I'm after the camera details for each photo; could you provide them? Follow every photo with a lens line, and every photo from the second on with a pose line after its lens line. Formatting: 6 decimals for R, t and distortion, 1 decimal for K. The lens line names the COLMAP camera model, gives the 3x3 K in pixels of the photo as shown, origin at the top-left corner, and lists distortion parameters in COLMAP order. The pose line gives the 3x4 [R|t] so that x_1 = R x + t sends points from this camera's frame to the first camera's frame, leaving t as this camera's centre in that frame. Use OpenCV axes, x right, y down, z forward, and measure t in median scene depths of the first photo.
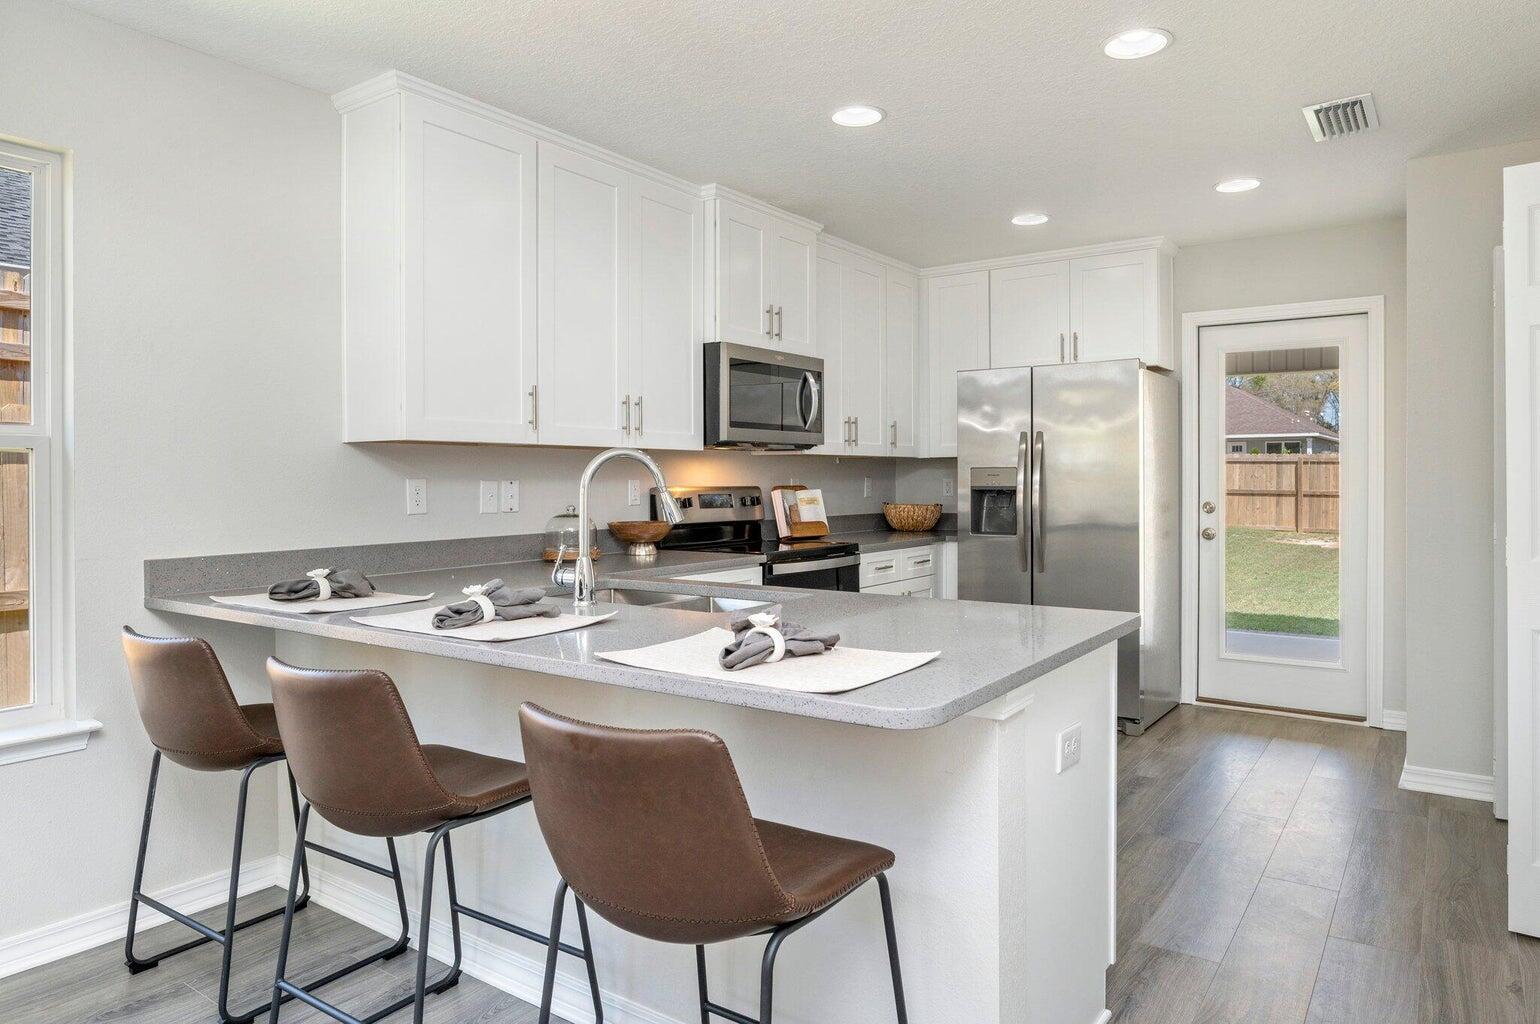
lens RADIAL K [[989.9, 0, 773.9], [0, 989.9, 499.1], [0, 0, 1]] dist [0.006673, 0.000086]
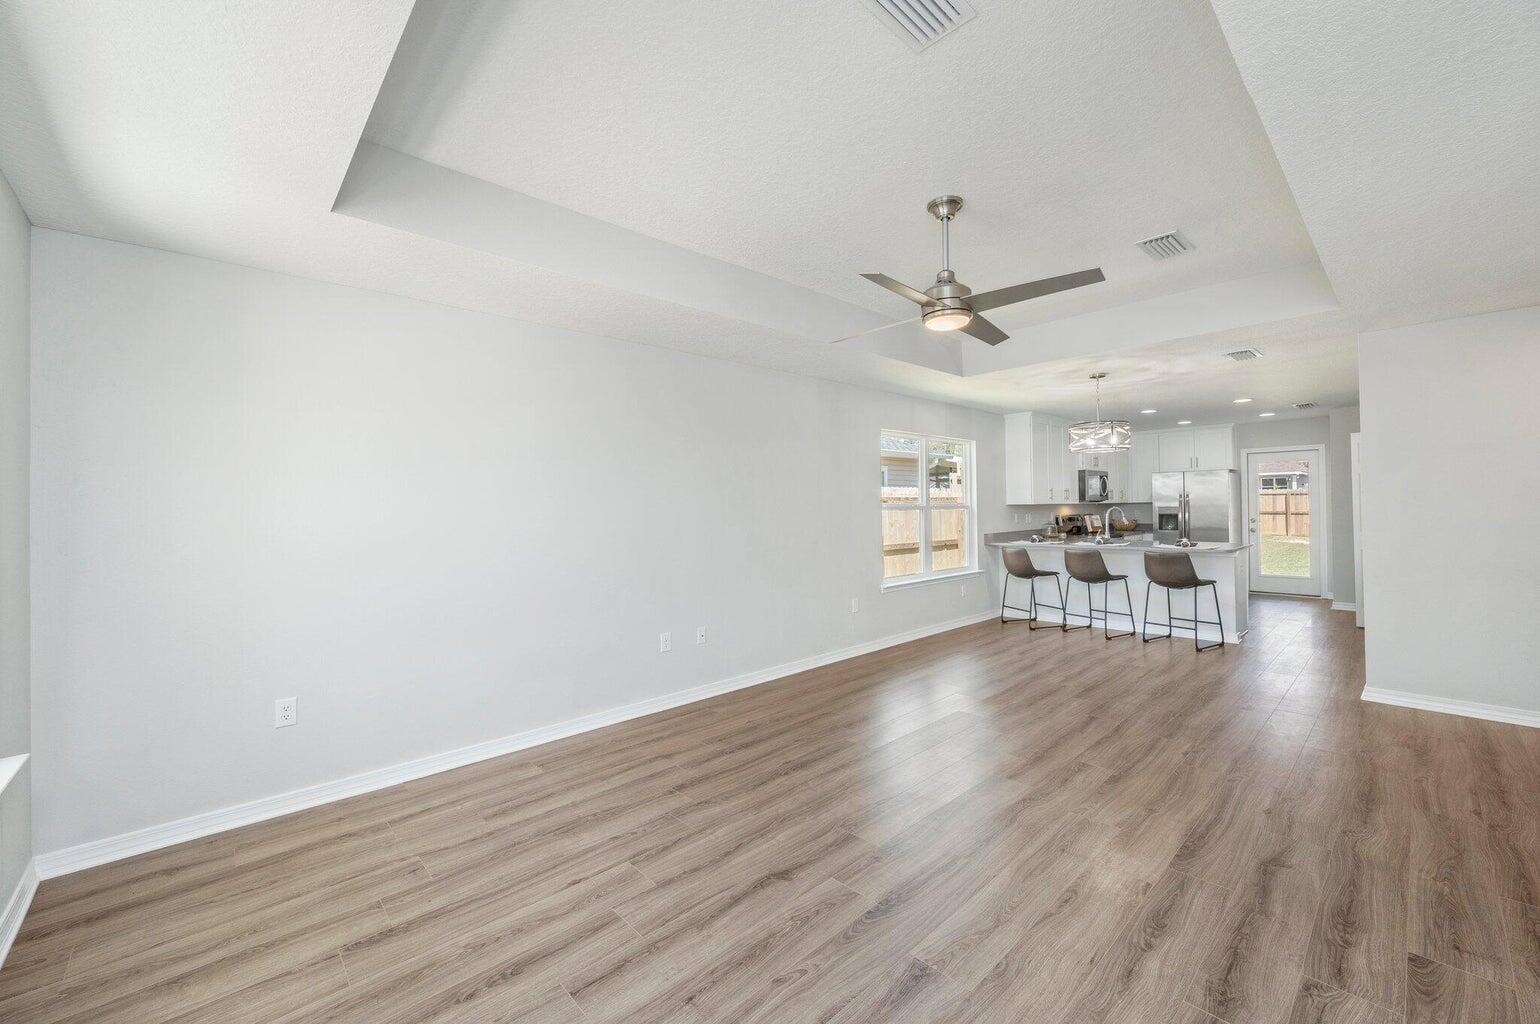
lens RADIAL K [[613.6, 0, 765.6], [0, 613.6, 503.3], [0, 0, 1]] dist [-0.011140, -0.000091]
pose [[0.975772, -0.010882, -0.218520, -0.122711], [0.005678, 0.999685, -0.024429, -0.001530], [0.218717, 0.022597, 0.975527, -0.225894]]
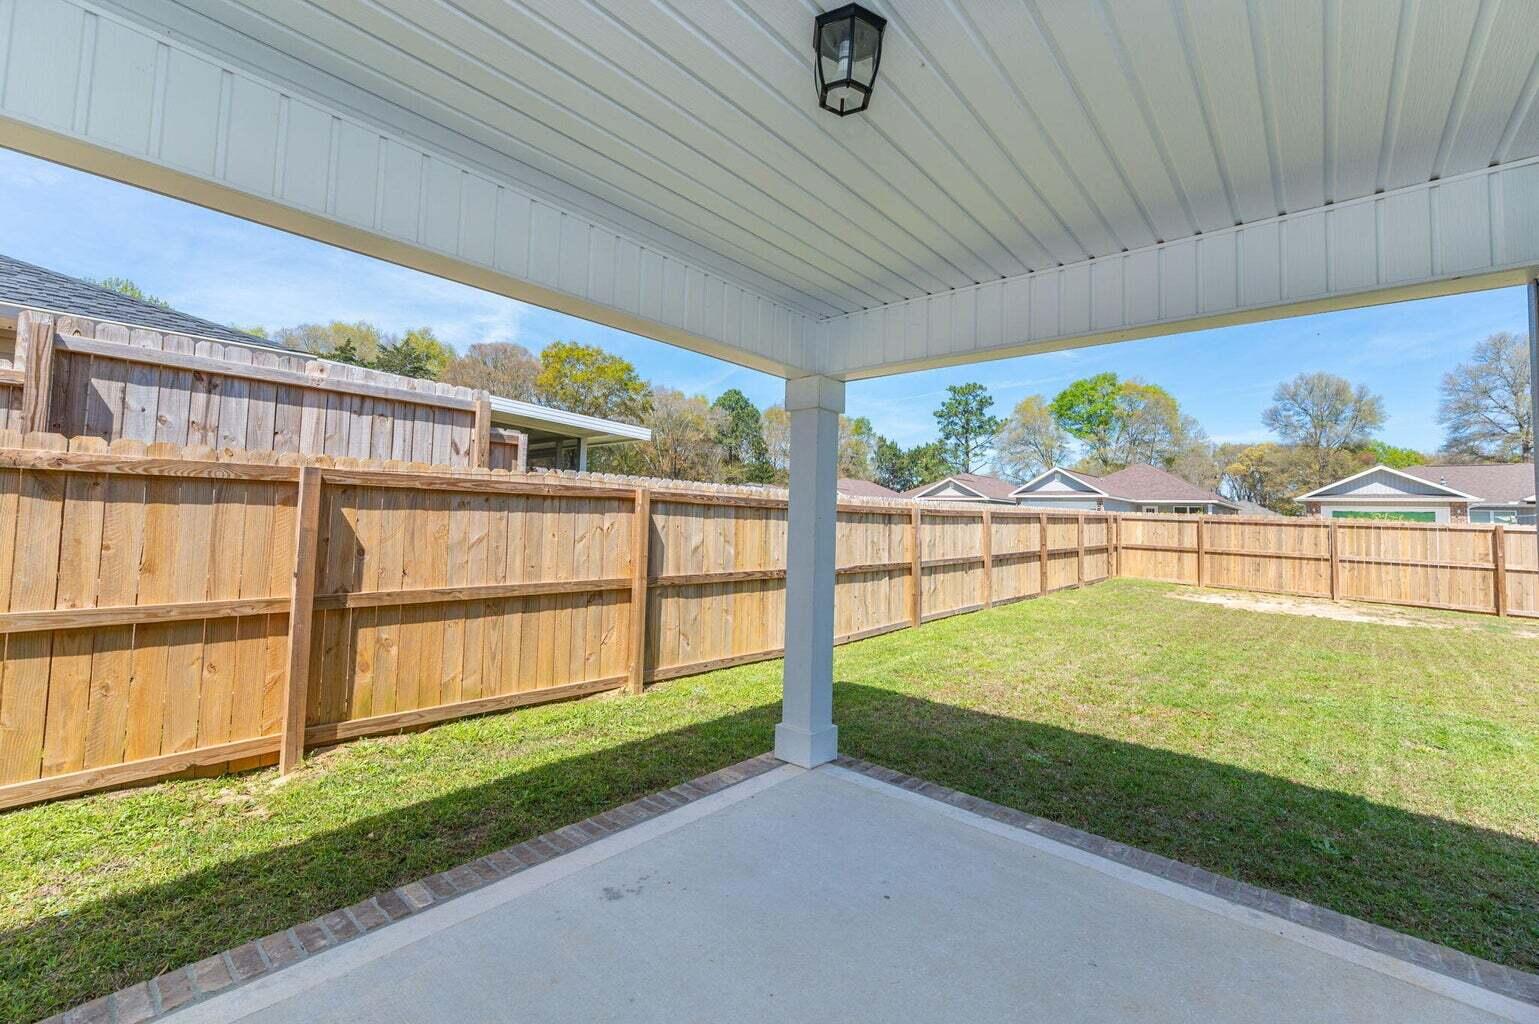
lens RADIAL K [[625.5, 0, 760.8], [0, 625.5, 492.0], [0, 0, 1]] dist [-0.010950, 0.000281]
pose [[0.991060, 0.023632, -0.131310, 0.157110], [-0.032578, 0.997261, -0.066405, -0.009478], [0.129381, 0.070089, 0.989115, 0.290636]]
